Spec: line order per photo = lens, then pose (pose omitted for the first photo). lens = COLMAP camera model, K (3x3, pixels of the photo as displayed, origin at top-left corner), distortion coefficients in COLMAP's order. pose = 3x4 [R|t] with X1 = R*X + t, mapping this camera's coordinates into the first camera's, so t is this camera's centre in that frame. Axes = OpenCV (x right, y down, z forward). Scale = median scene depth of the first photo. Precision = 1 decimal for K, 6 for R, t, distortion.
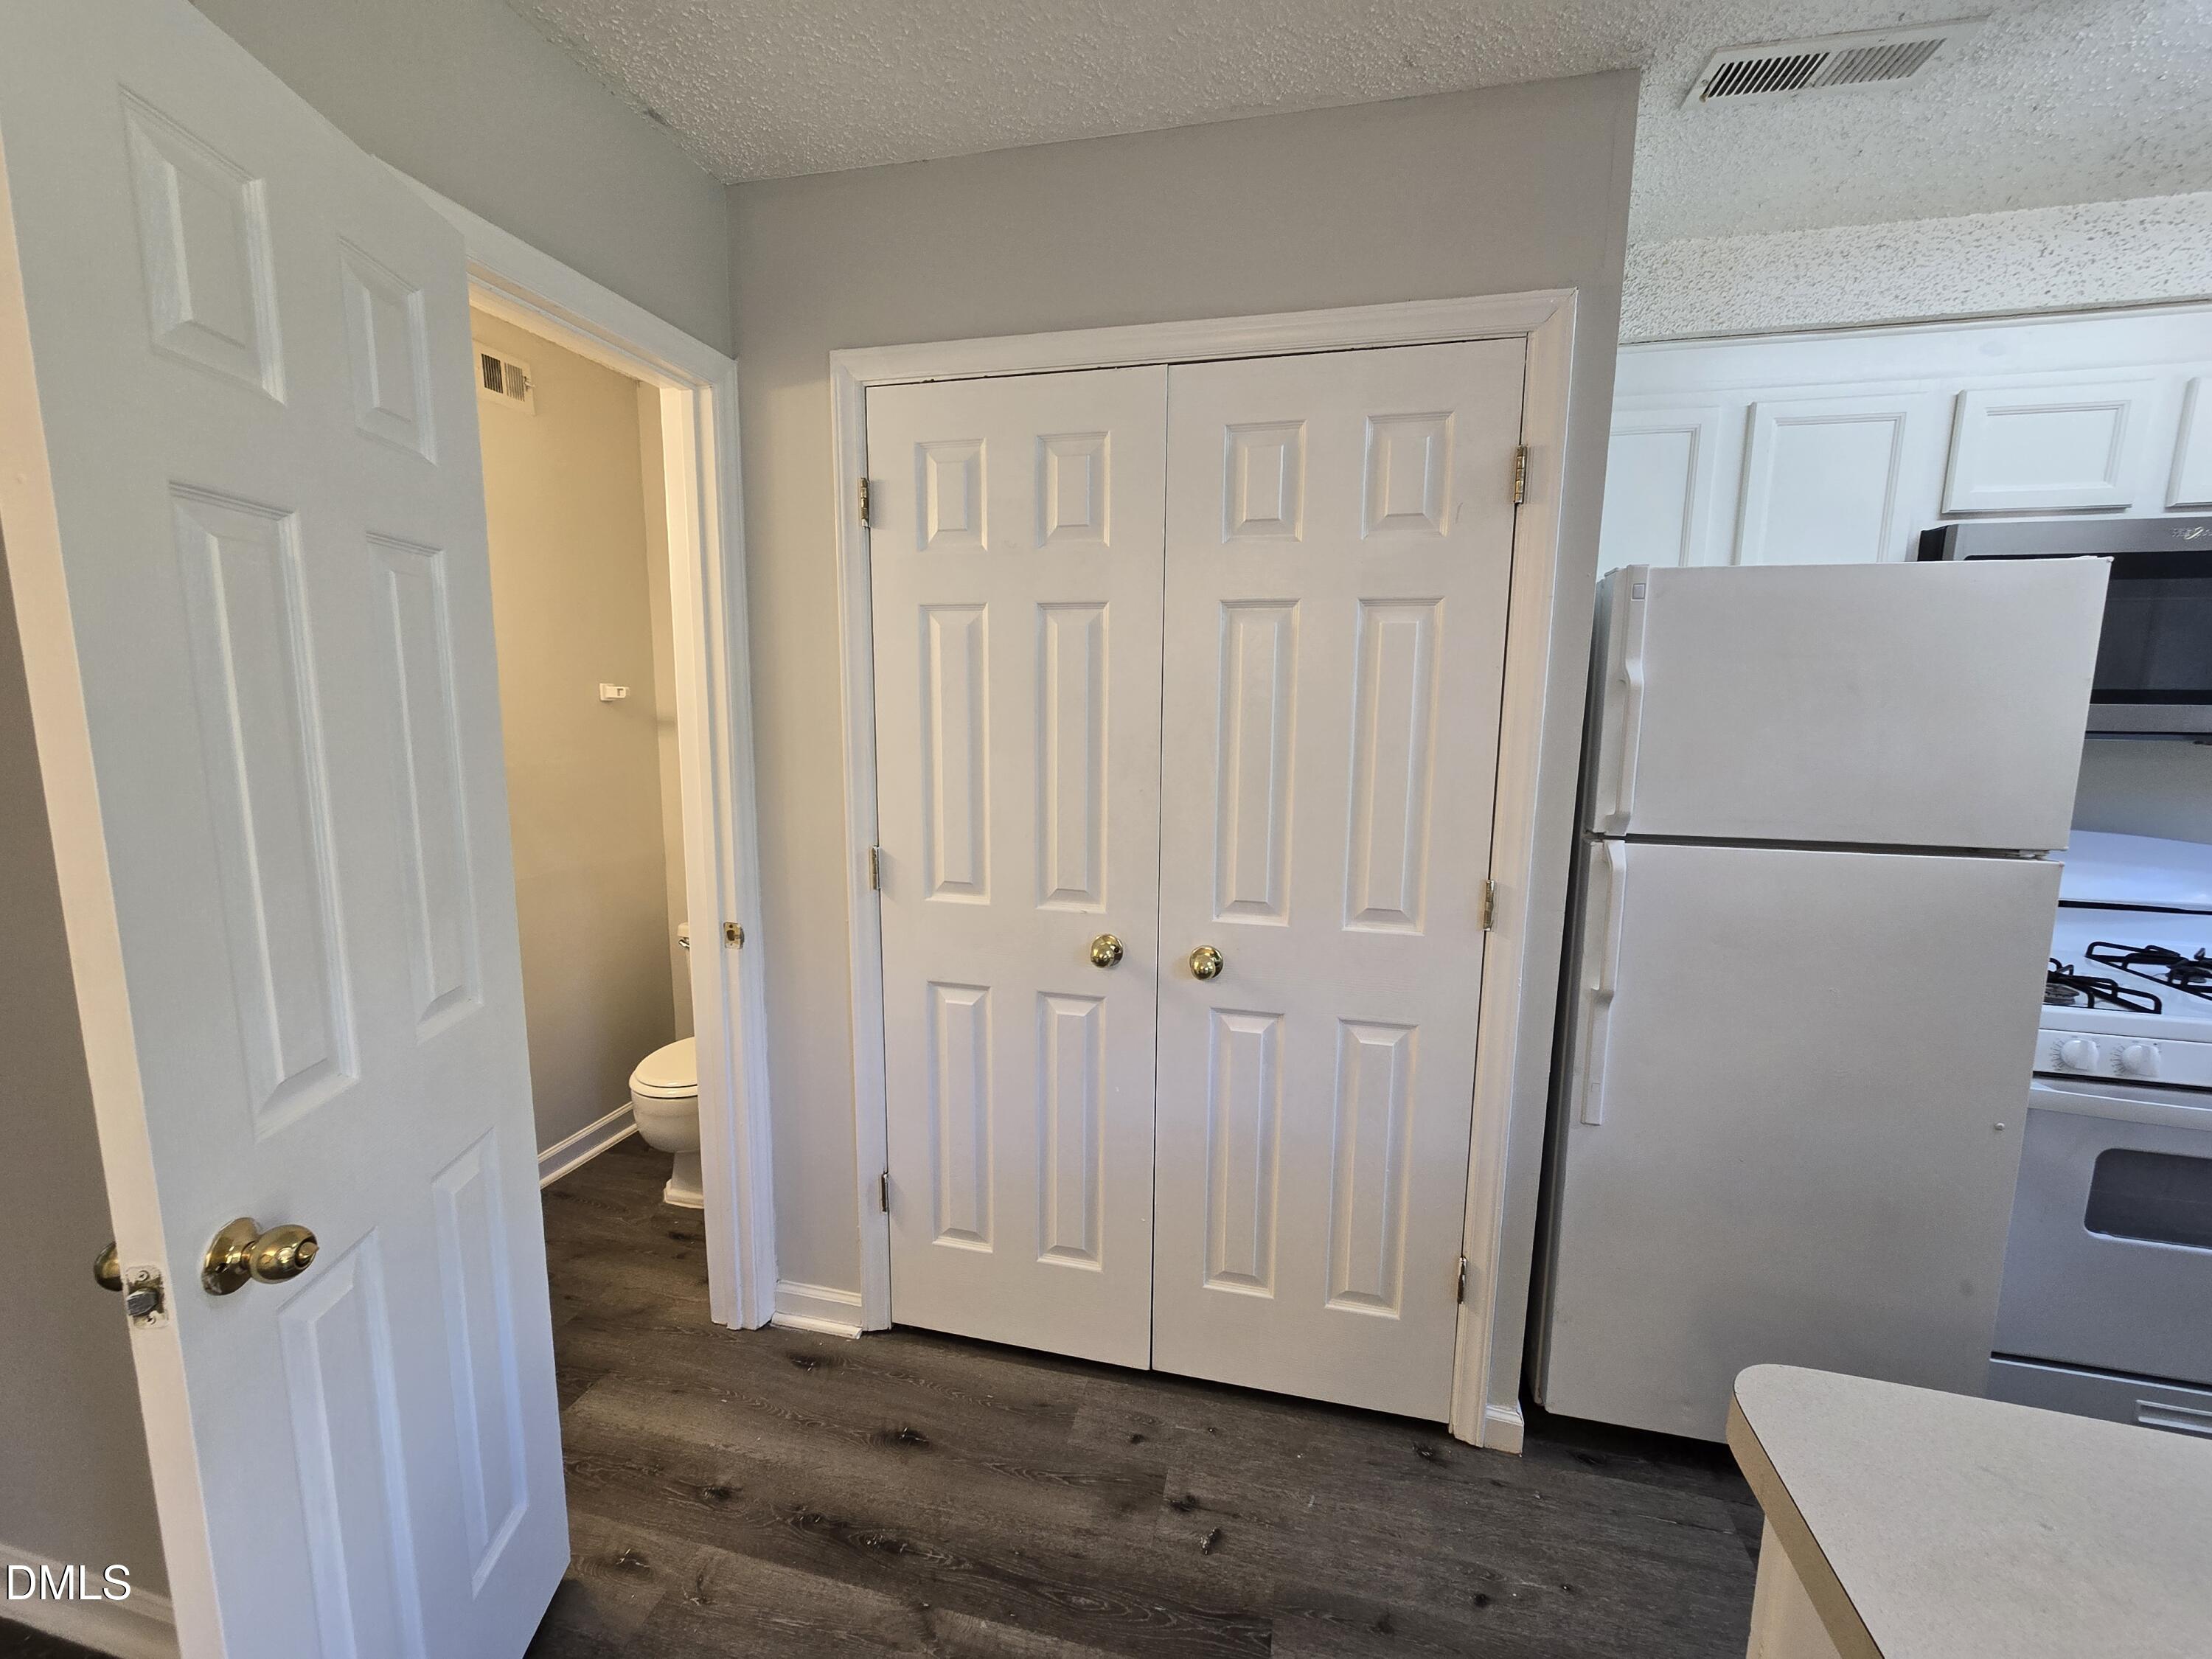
lens RADIAL K [[906.0, 0, 1103.4], [0, 906.0, 826.6], [0, 0, 1]] dist [-0.003723, 0.001201]
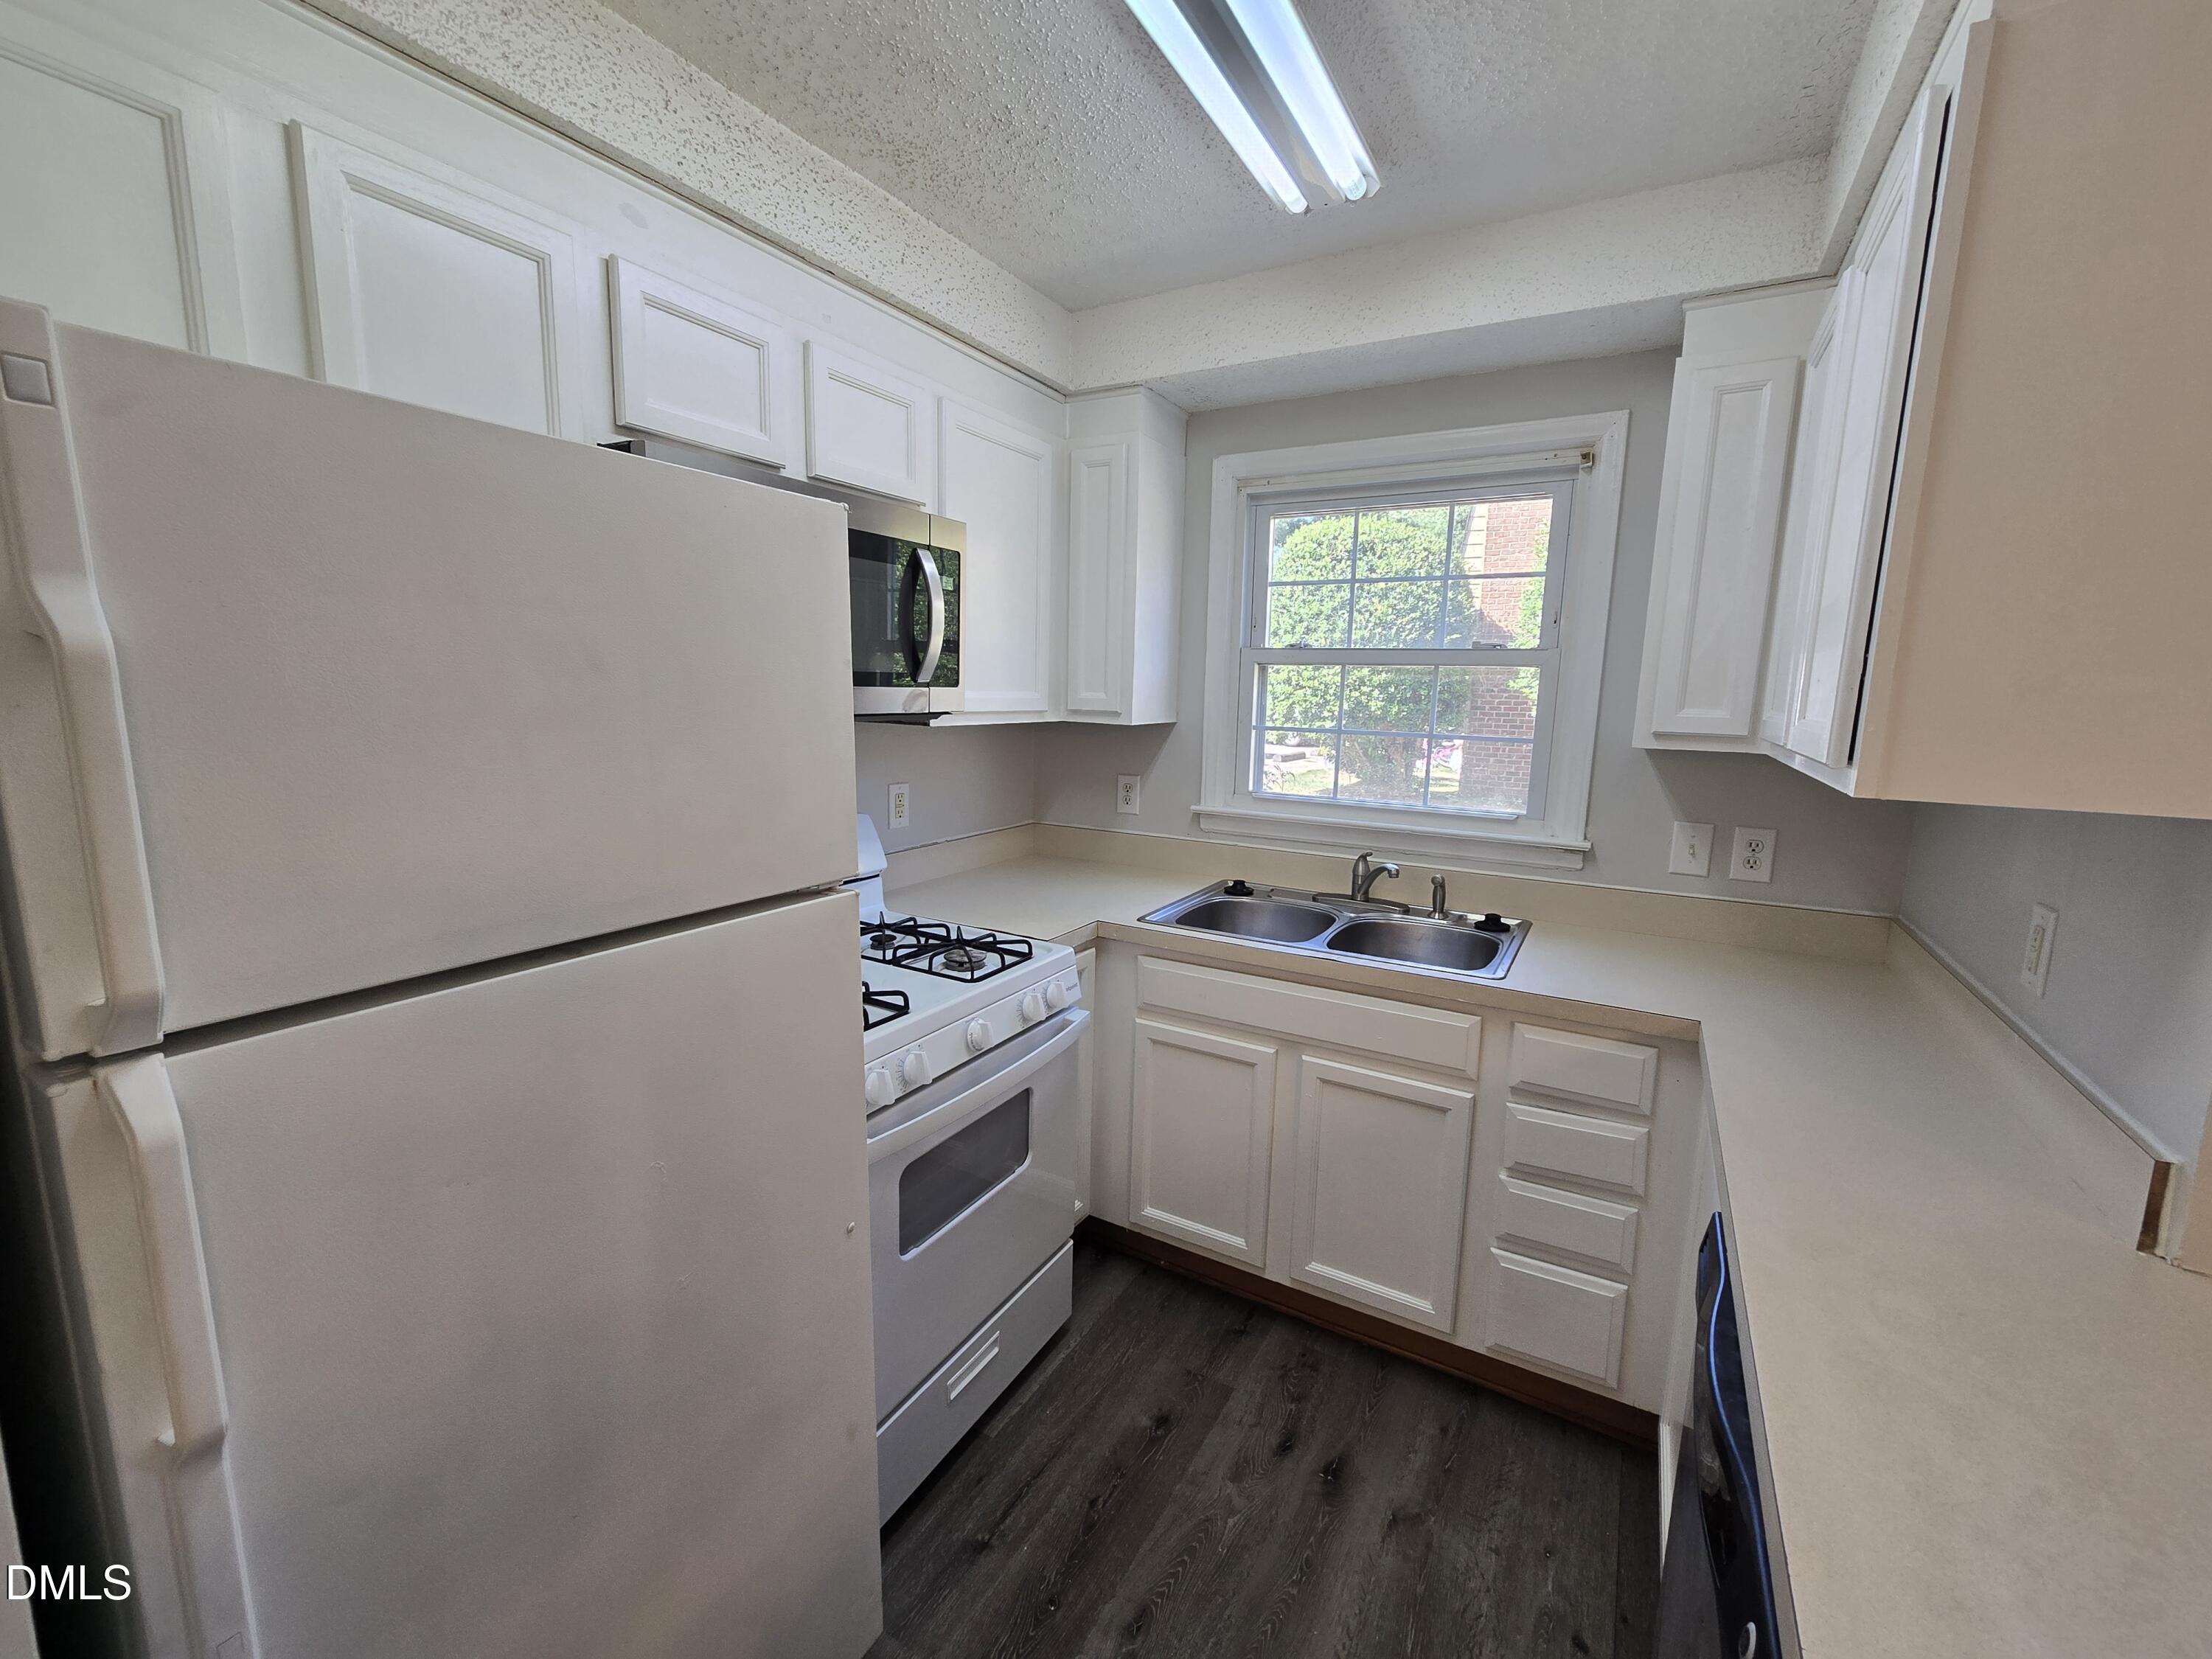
lens RADIAL K [[906.0, 0, 1100.6], [0, 906.0, 831.5], [0, 0, 1]] dist [-0.003723, 0.001201]
pose [[0.294030, -0.158685, 0.942532, 3.499234], [0.117886, 0.984613, 0.128994, -0.818348], [-0.948499, 0.073183, 0.308212, 5.005946]]
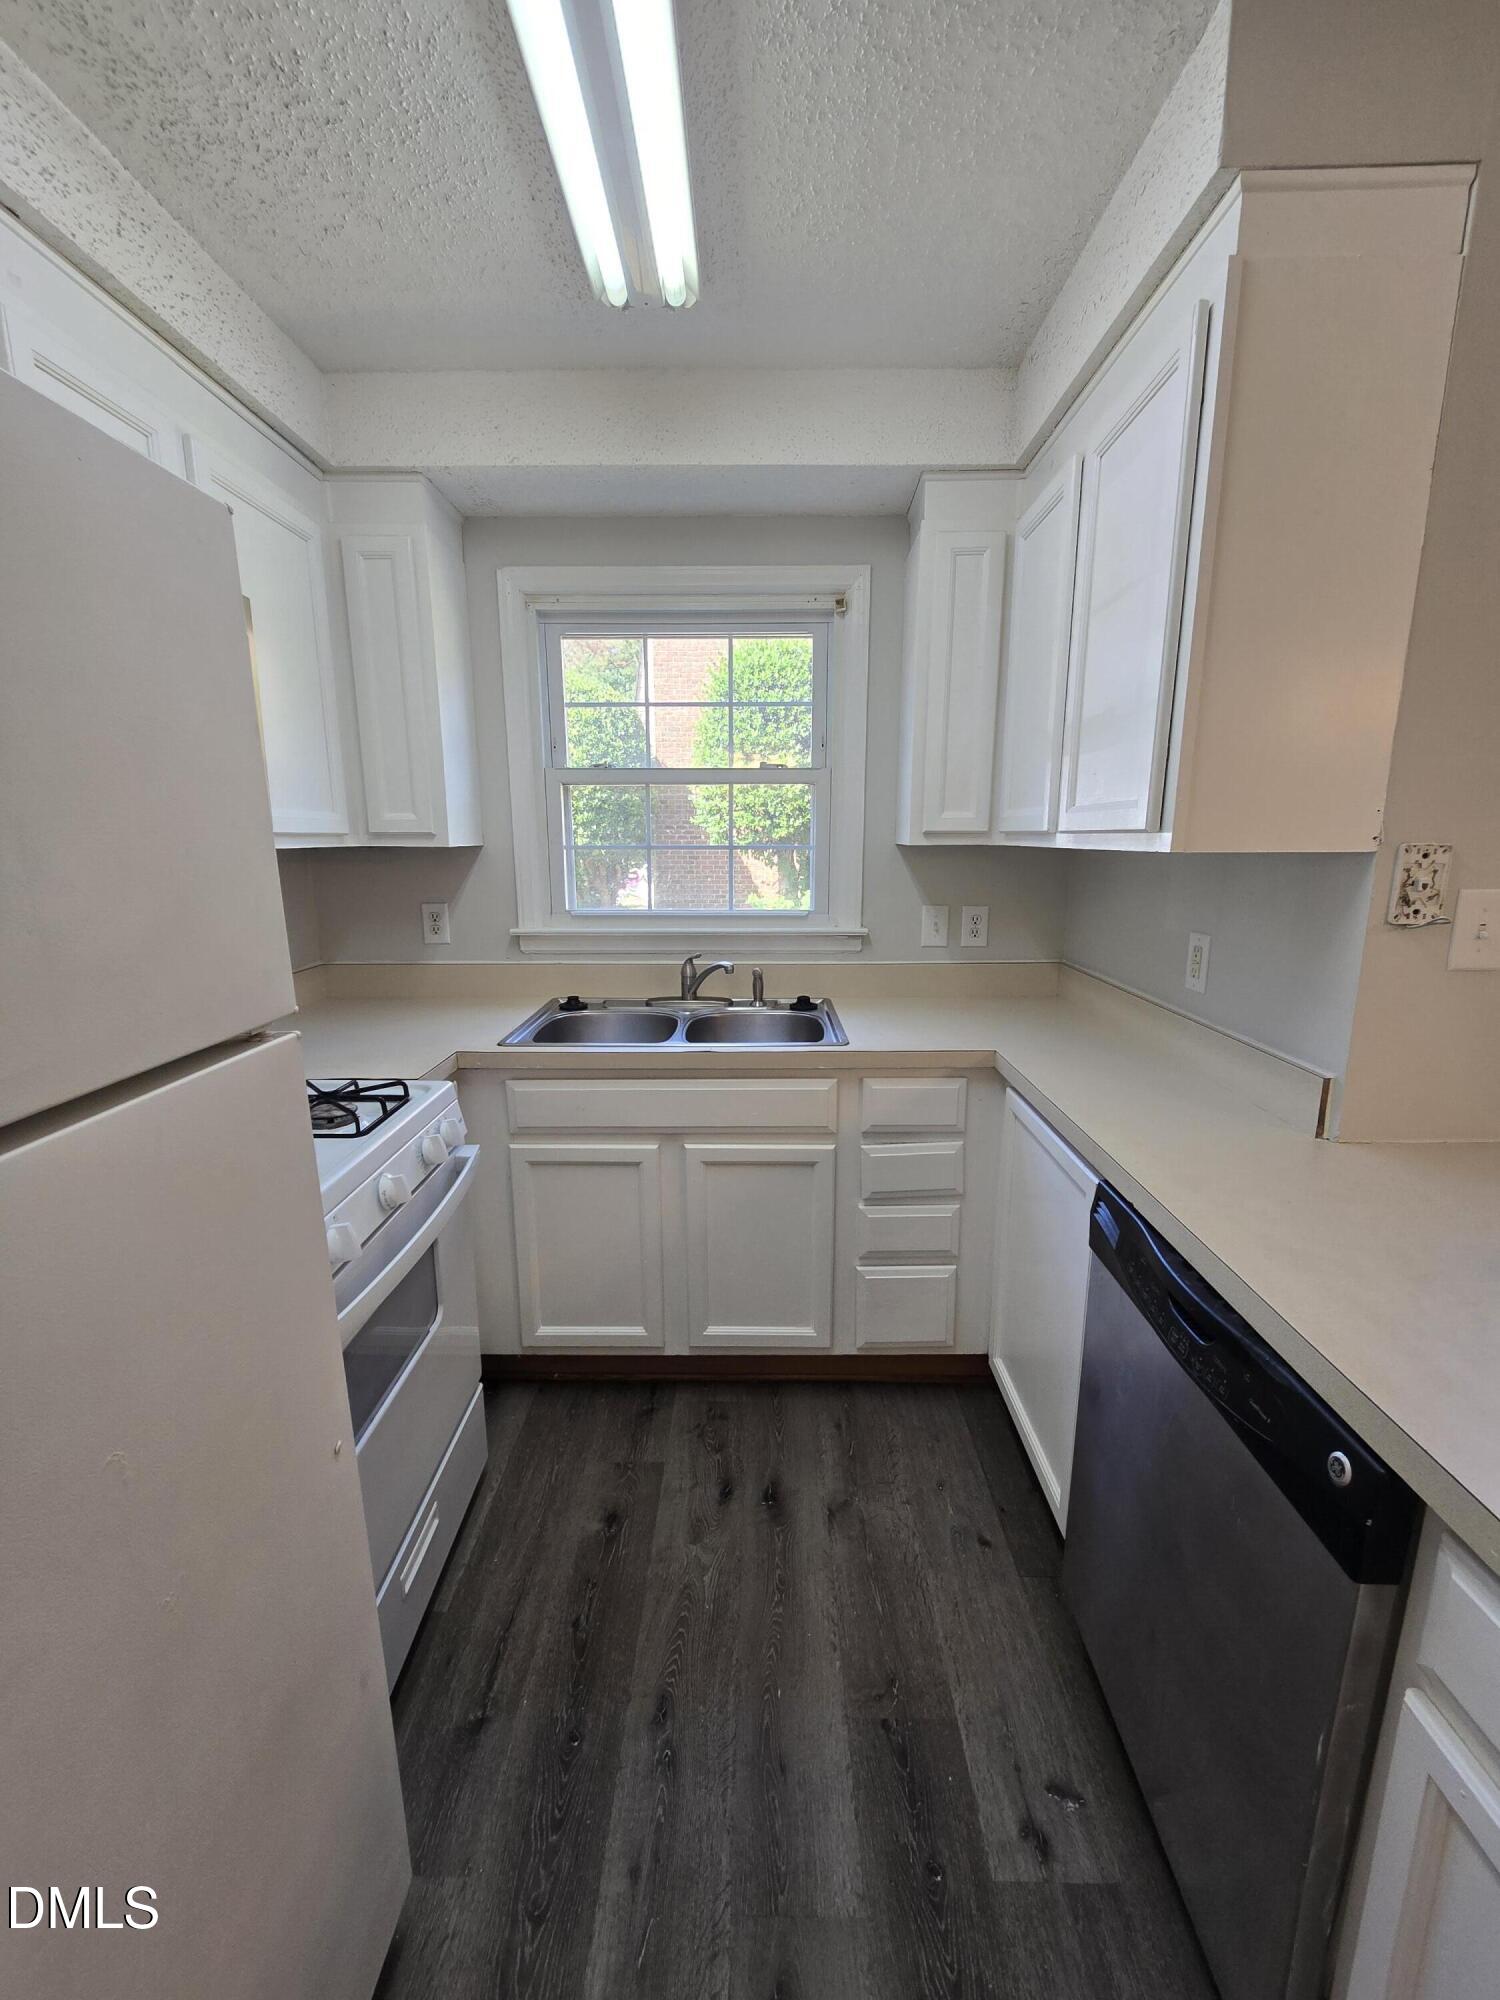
lens RADIAL K [[819.2, 0, 745.2], [0, 819.2, 1008.1], [0, 0, 1]] dist [-0.003723, 0.001201]
pose [[-0.215267, -0.215406, 0.952502, 4.265209], [0.137866, 0.958897, 0.248010, -0.671664], [-0.966775, 0.184706, -0.176722, 7.332398]]
